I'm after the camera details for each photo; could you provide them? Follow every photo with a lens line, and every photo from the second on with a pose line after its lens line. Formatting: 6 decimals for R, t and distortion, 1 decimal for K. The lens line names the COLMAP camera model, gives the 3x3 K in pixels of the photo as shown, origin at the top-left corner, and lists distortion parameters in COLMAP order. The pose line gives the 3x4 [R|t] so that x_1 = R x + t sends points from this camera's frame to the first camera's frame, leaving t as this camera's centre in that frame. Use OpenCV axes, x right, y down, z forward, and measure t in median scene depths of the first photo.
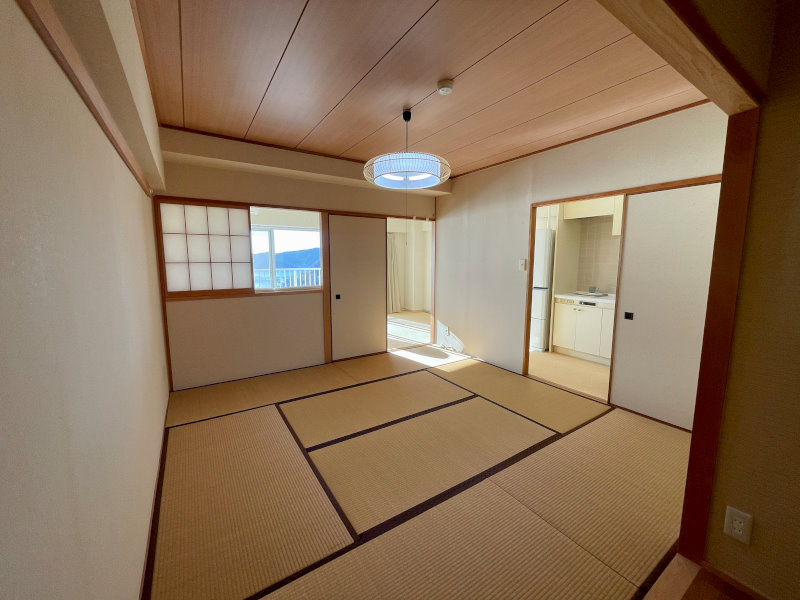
lens RADIAL K [[326.7, 0, 401.3], [0, 326.7, 298.1], [0, 0, 1]] dist [-0.000171, 0.001142]
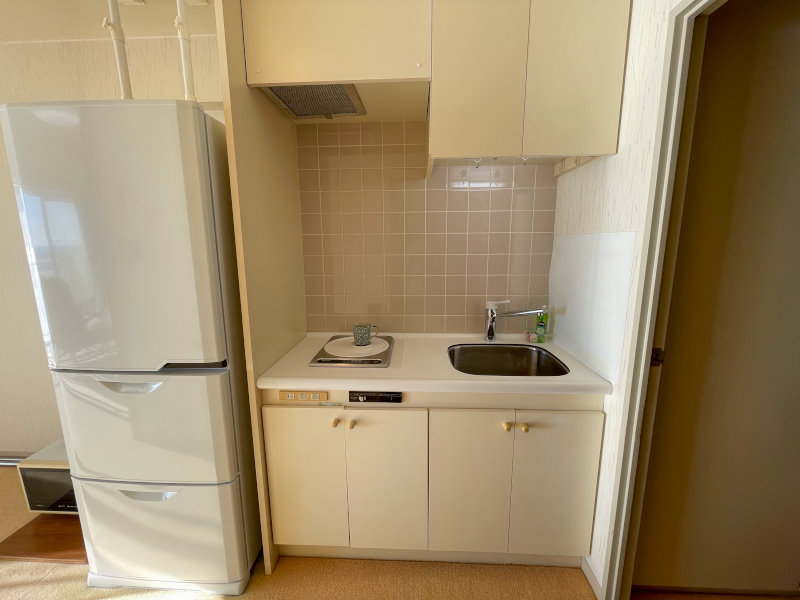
lens RADIAL K [[326.7, 0, 398.4], [0, 326.7, 295.9], [0, 0, 1]] dist [-0.000171, 0.001142]
pose [[0.577754, -0.144550, 0.803309, 0.348160], [0.110422, 0.988987, 0.098545, -0.097535], [-0.808707, 0.031768, 0.587353, 0.785053]]
